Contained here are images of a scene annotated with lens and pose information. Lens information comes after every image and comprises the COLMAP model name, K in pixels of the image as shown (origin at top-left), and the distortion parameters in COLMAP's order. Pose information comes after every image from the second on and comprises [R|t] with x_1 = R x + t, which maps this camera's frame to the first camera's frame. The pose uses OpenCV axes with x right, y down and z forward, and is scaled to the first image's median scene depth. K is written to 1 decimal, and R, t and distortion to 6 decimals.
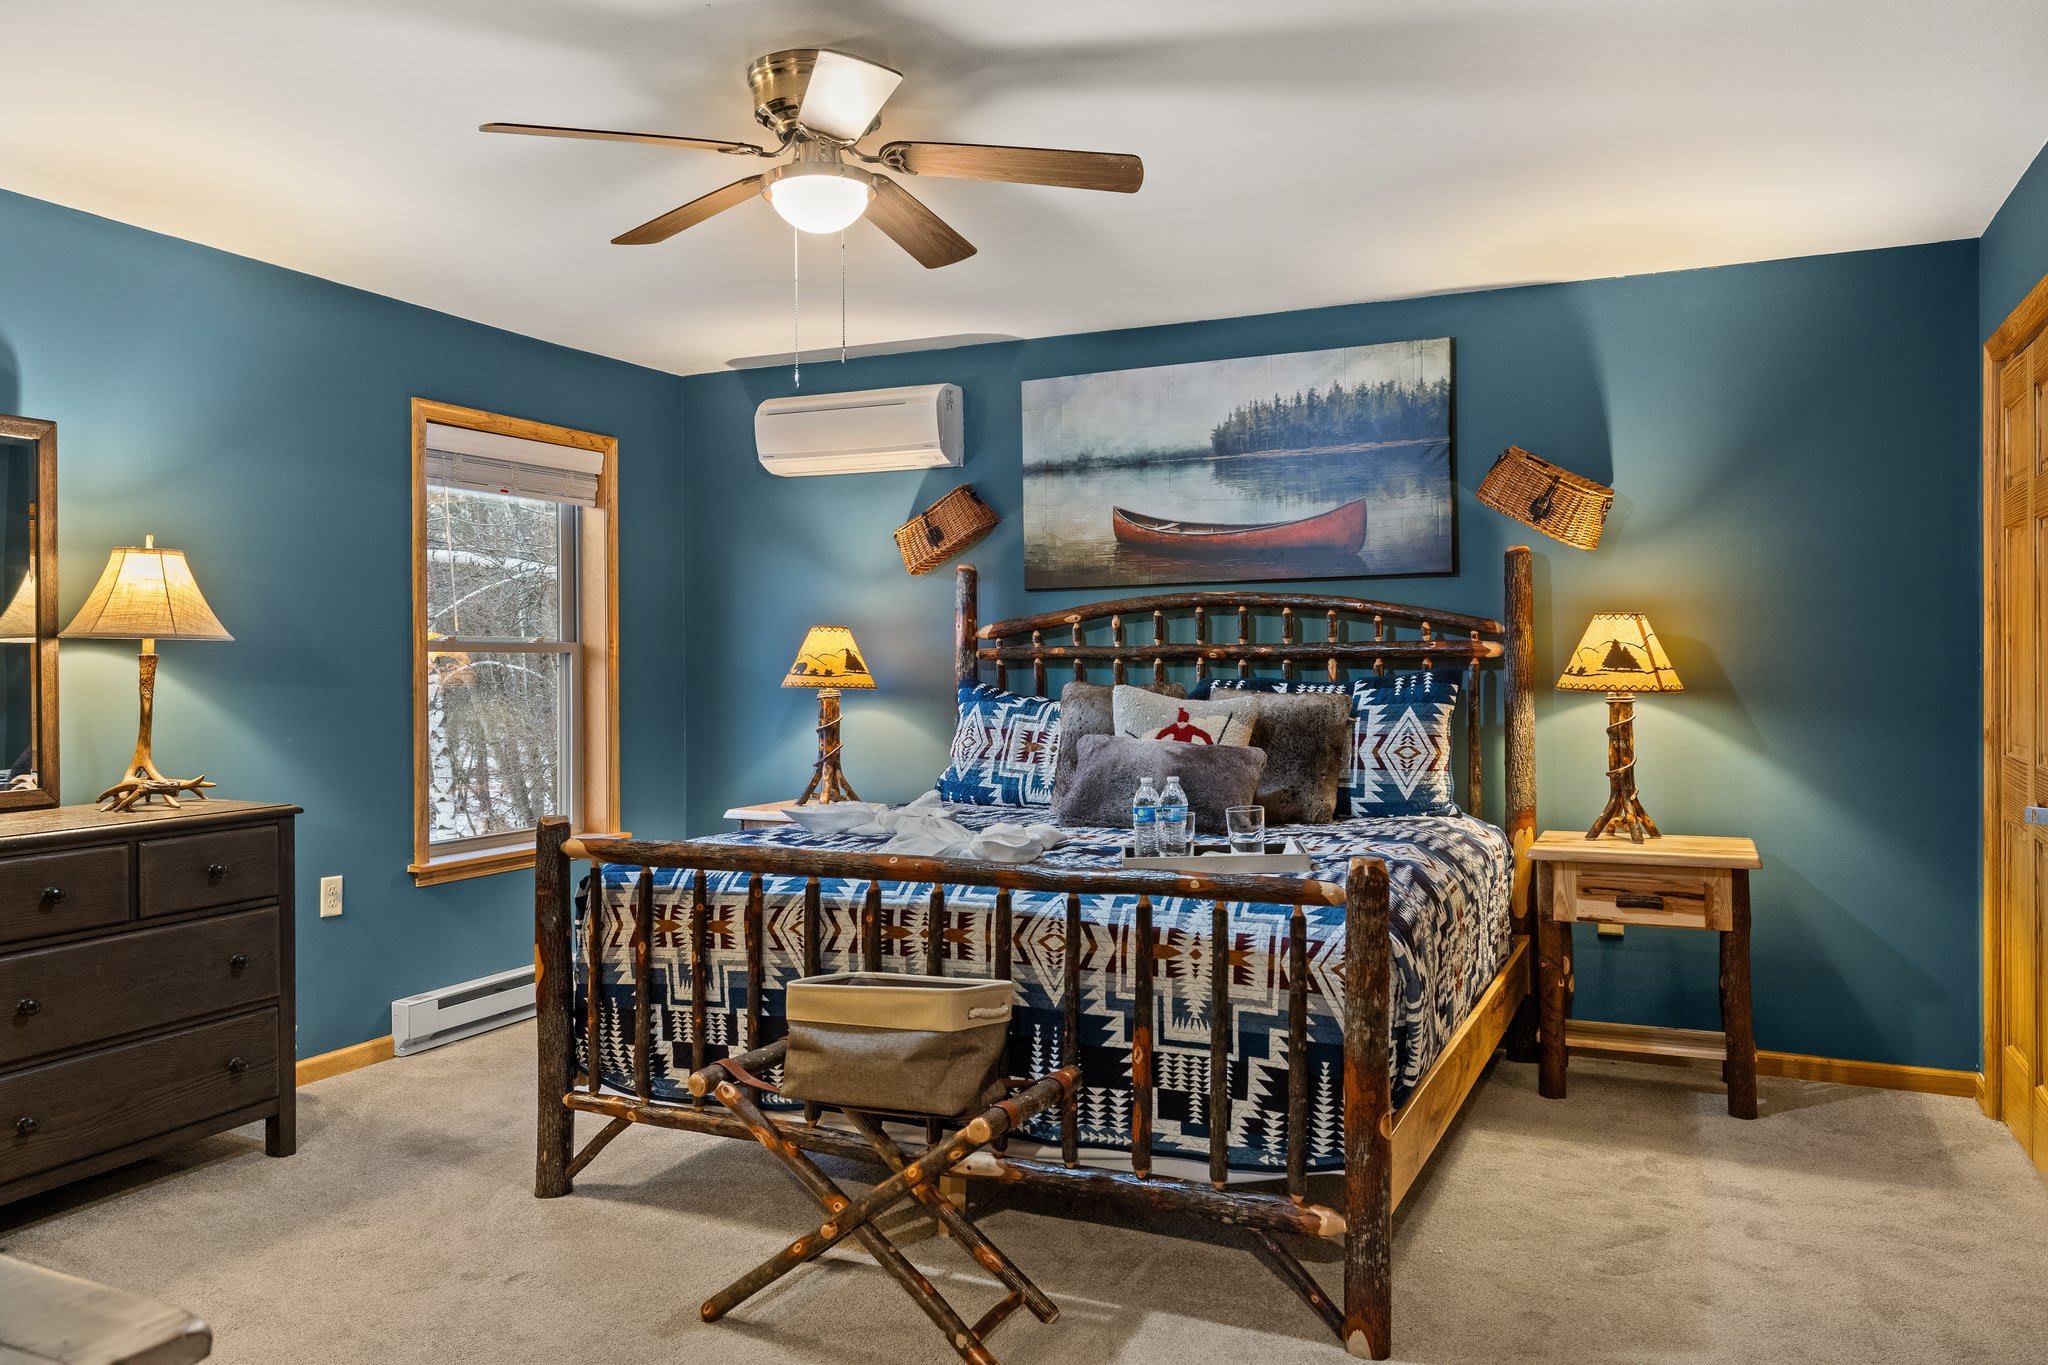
lens RADIAL K [[1475.0, 0, 1024.0], [0, 1475.0, 682.5], [0, 0, 1]] dist [0.003226, 0.002009]
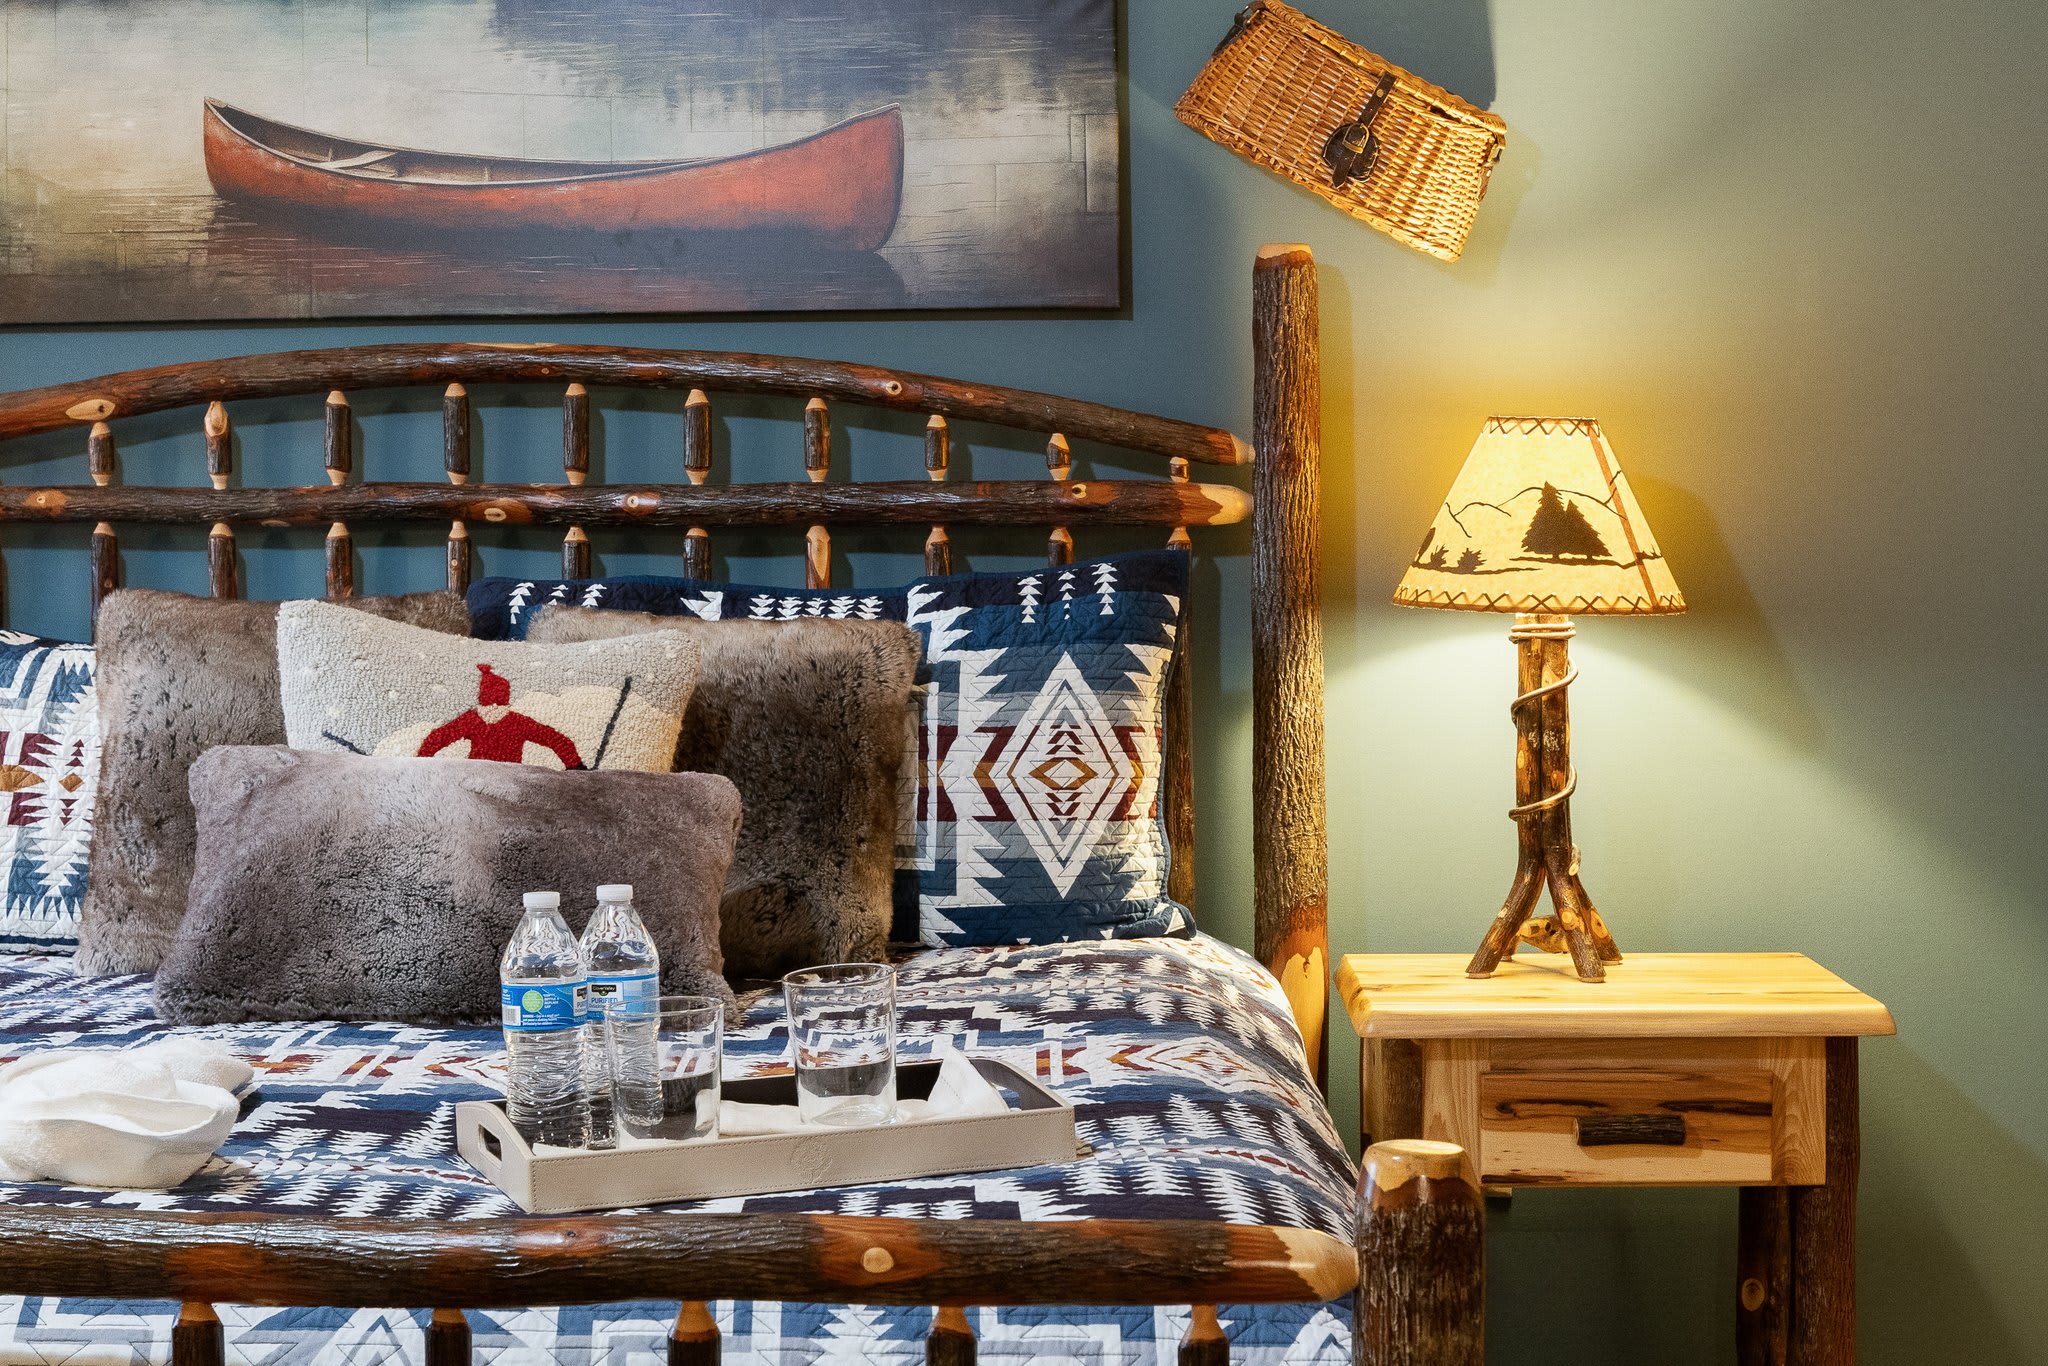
lens RADIAL K [[3227.7, 0, 1024.0], [0, 3227.7, 683.0], [0, 0, 1]] dist [-0.070174, -0.133679]
pose [[0.917938, -0.014756, 0.396448, -0.079149], [0.000382, 0.999340, 0.036312, -0.006286], [-0.396723, -0.033181, 0.917339, 0.234390]]
